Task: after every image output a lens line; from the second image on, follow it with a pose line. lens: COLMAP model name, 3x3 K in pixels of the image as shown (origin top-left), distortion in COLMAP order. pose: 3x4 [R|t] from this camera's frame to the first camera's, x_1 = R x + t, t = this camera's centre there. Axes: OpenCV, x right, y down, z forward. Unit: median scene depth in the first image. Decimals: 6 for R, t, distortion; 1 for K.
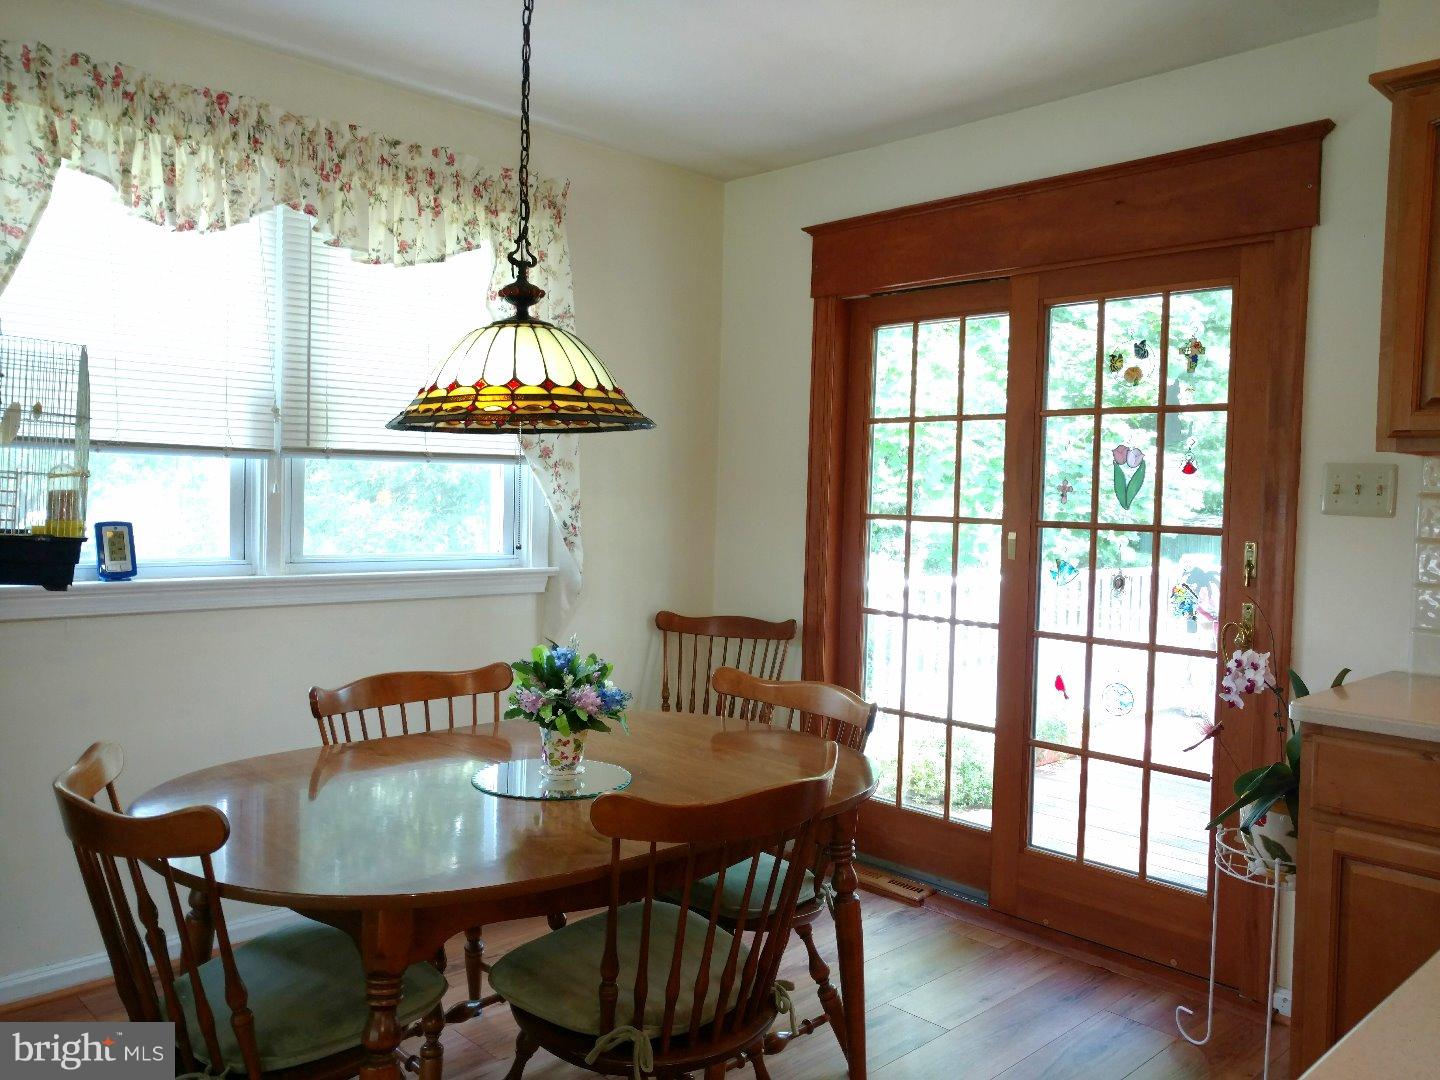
lens RADIAL K [[1150.9, 0, 720.0], [0, 1150.9, 540.0], [0, 0, 1]] dist [0.002883, 0.004477]
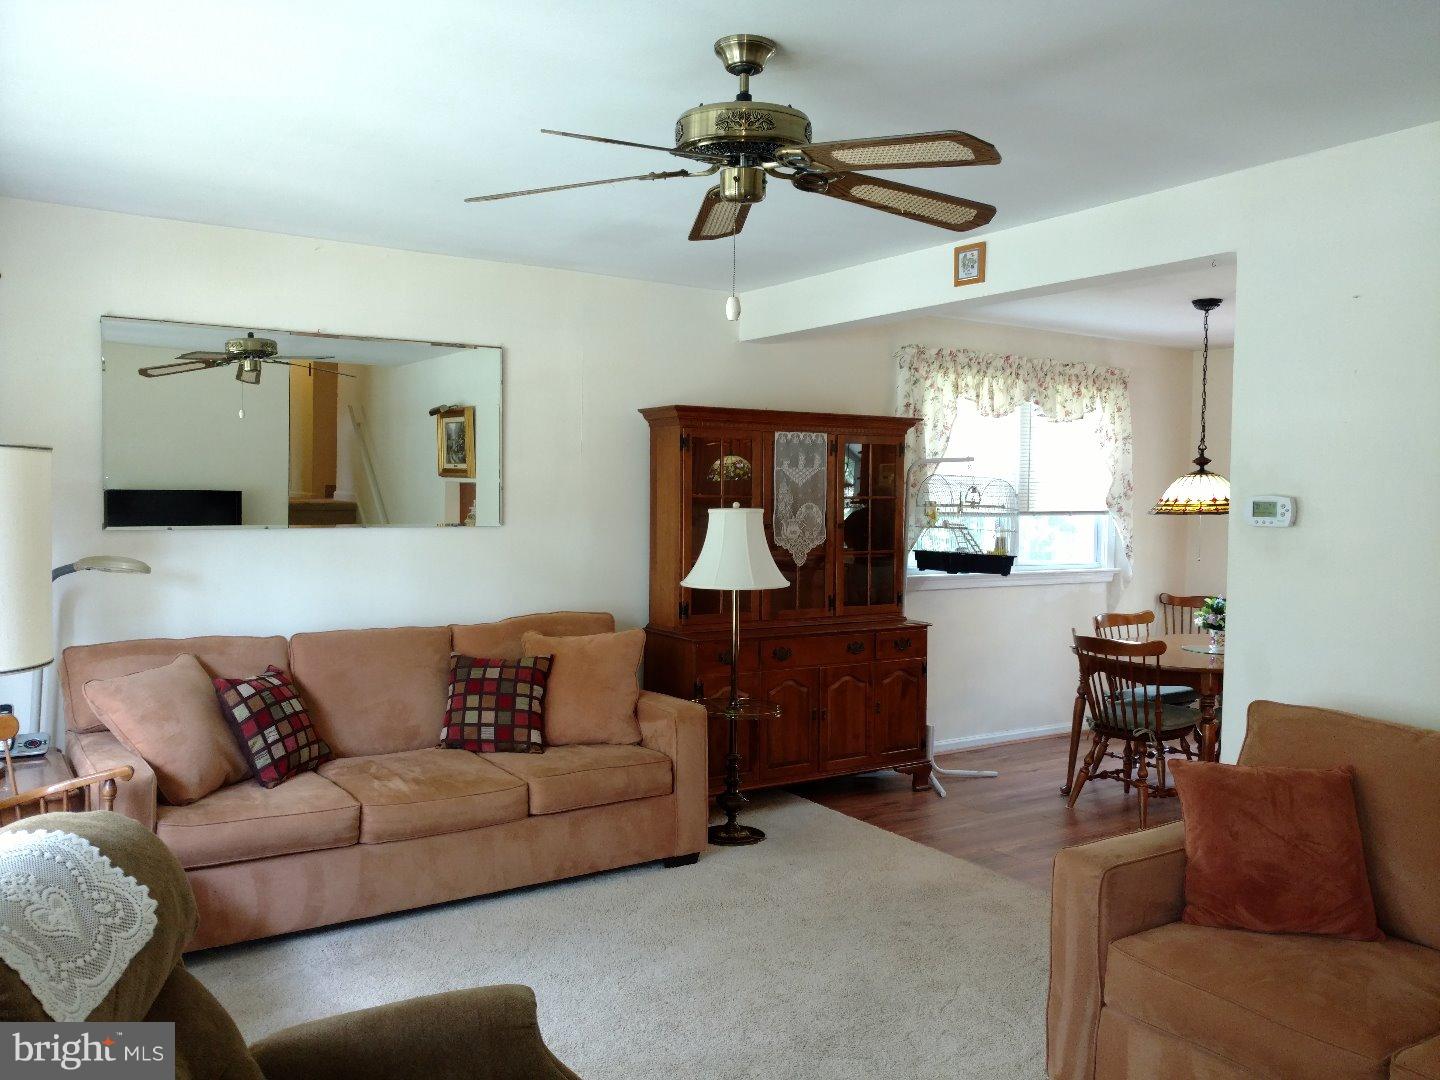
lens RADIAL K [[1150.9, 0, 720.0], [0, 1150.9, 540.0], [0, 0, 1]] dist [0.002883, 0.004477]
pose [[0.981275, -0.000052, -0.192610, -0.546800], [-0.000619, 0.999994, -0.003423, -0.021223], [0.192609, 0.003479, 0.981269, -1.290474]]
